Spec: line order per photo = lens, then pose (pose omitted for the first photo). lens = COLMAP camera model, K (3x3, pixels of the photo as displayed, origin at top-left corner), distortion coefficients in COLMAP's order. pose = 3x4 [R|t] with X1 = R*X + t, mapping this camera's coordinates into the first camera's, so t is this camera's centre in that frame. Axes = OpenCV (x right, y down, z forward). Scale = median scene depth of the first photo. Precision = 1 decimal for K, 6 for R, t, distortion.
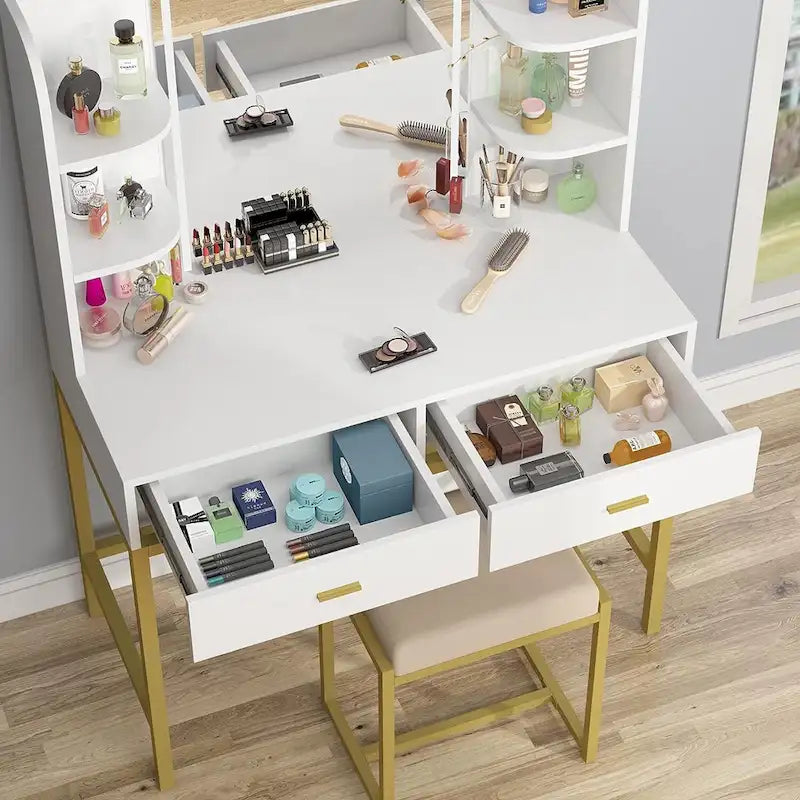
lens RADIAL K [[2242.9, 0, 403.7], [0, 2242.9, 397.6], [0, 0, 1]] dist [0.037767, 0.000000]
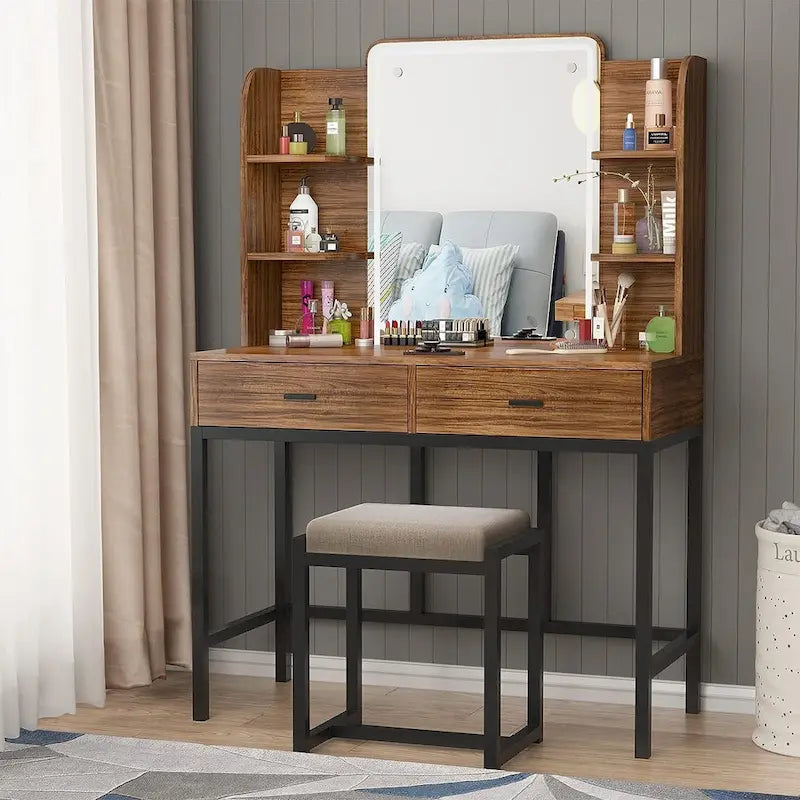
lens RADIAL K [[2242.9, 0, 400.1], [0, 2242.9, 395.6], [0, 0, 1]] dist [0.037767, 0.000000]
pose [[0.736330, 0.050640, -0.674725, 0.815293], [-0.464392, 0.763067, -0.449521, 0.560493], [0.492096, 0.644333, 0.585386, 0.253196]]
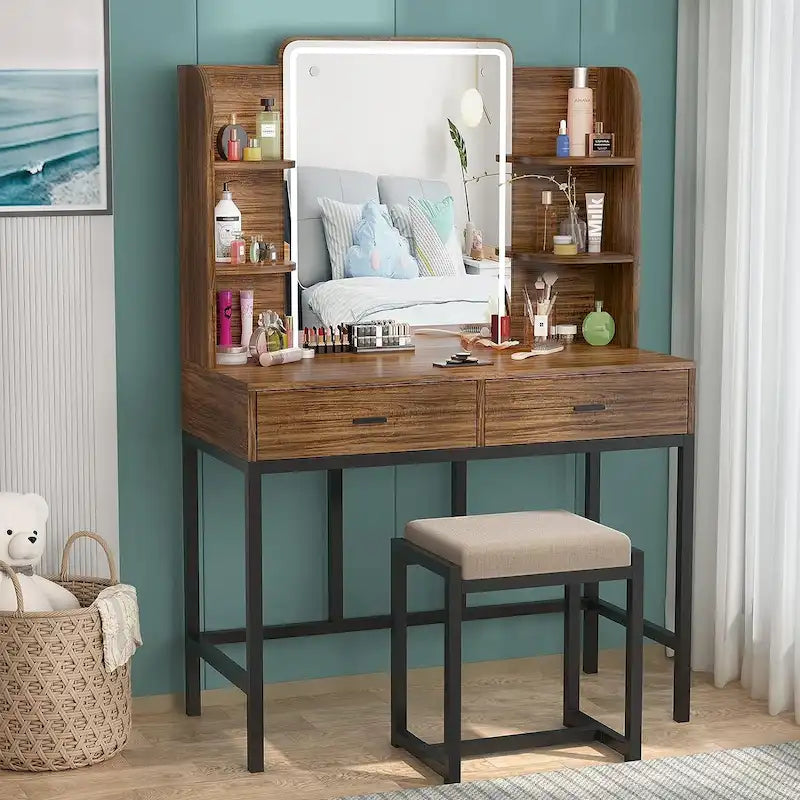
lens RADIAL K [[2242.9, 0, 400.2], [0, 2242.9, 400.9], [0, 0, 1]] dist [0.037767, 0.000000]
pose [[0.999981, 0.001892, -0.005808, -0.030171], [-0.004906, 0.815186, -0.579178, 0.712759], [0.003639, 0.579196, 0.815180, -0.027408]]
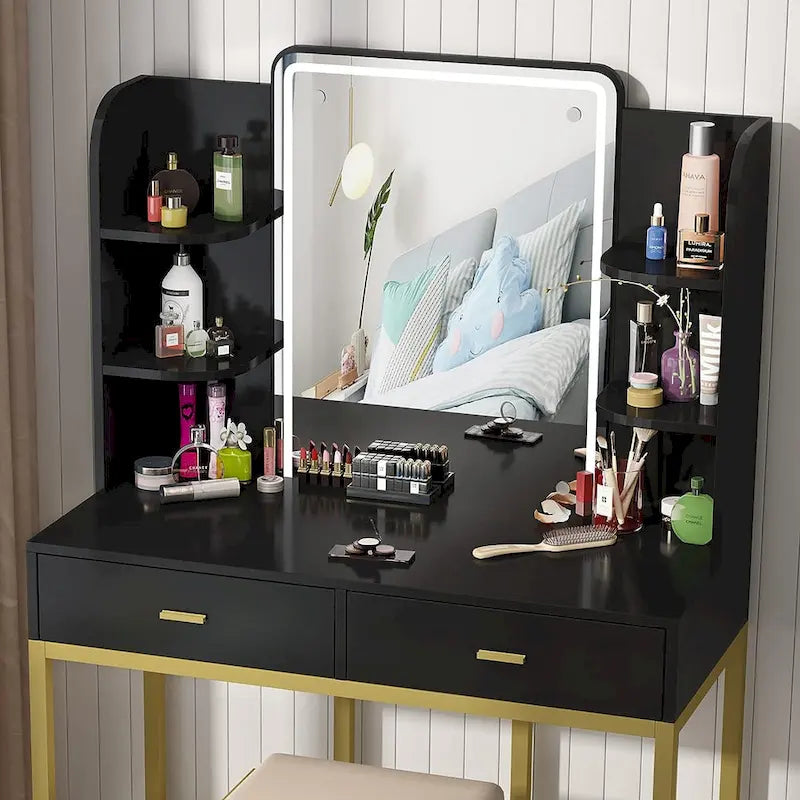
lens RADIAL K [[3272.7, 0, 325.2], [0, 3272.7, 502.0], [0, 0, 1]] dist [0.183350, 0.000000]
pose [[0.743827, 0.204786, -0.636226, 0.787633], [-0.460482, 0.846957, -0.265746, 0.309035], [0.484435, 0.490640, 0.724290, 0.029187]]
